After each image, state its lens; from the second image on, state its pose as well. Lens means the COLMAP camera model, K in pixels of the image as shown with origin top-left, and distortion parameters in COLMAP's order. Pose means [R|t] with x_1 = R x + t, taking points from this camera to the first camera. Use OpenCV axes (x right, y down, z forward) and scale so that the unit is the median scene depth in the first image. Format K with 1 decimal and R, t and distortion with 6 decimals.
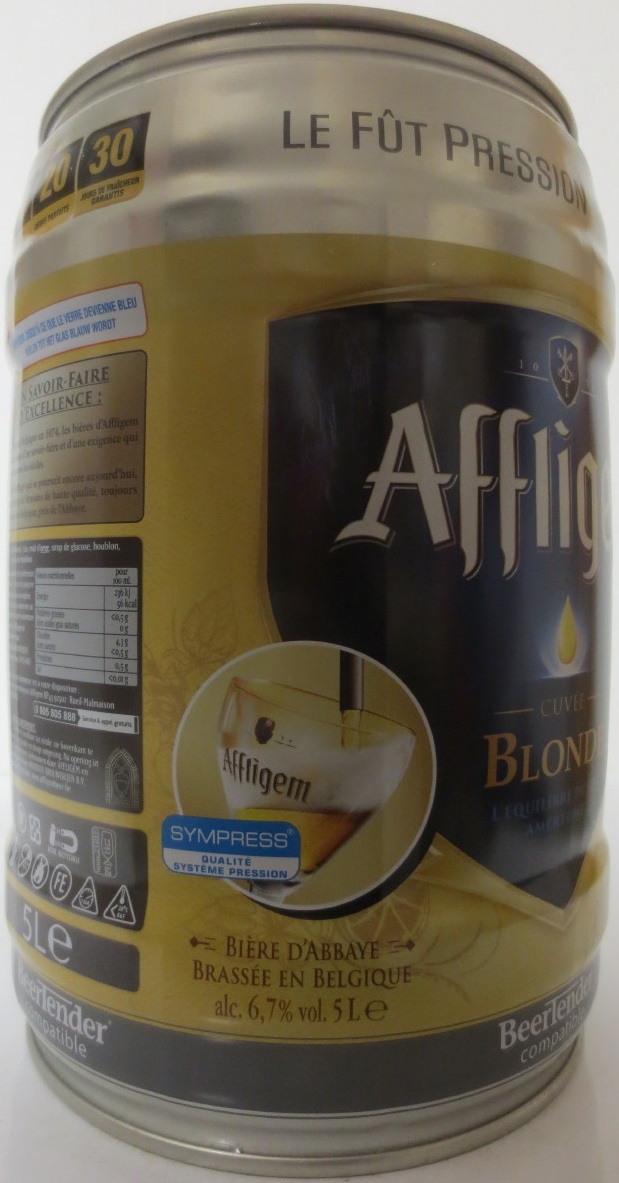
lens RADIAL K [[971.1, 0, 284.1], [0, 971.1, 596.6], [0, 0, 1]] dist [-0.203189, -0.007206]
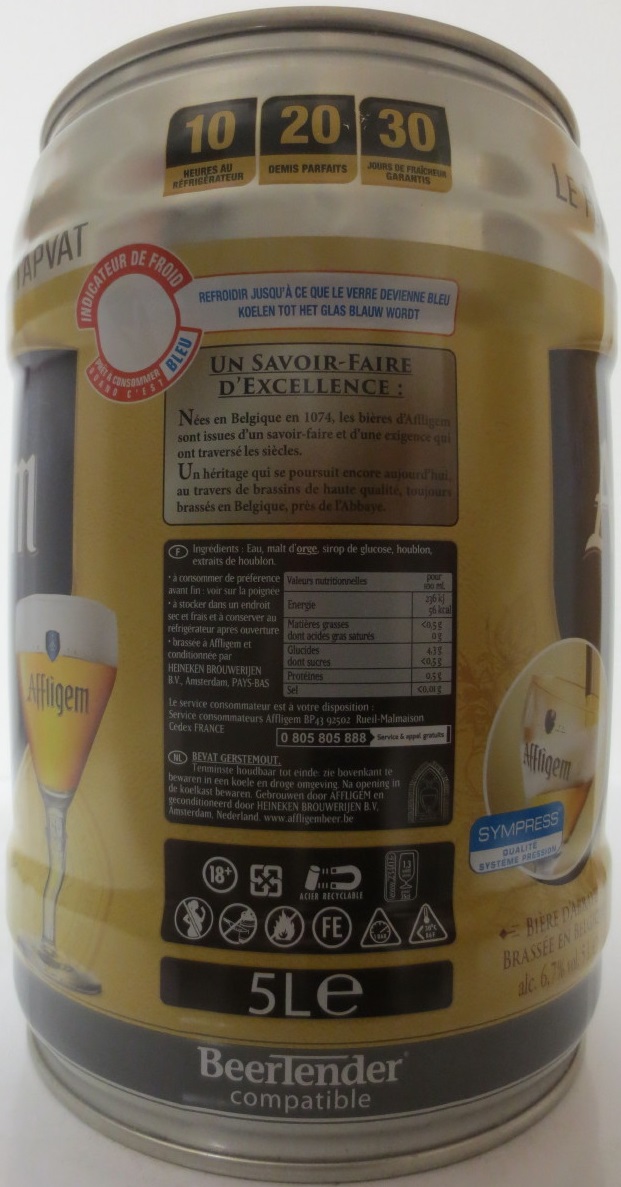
lens RADIAL K [[962.0, 0, 310.5], [0, 962.0, 593.5], [0, 0, 1]] dist [-0.199581, 0.001250]
pose [[0.693892, -0.013544, 0.719951, -0.931039], [0.015345, 0.999874, 0.004020, -0.014858], [-0.719915, 0.008259, 0.694013, 0.423320]]
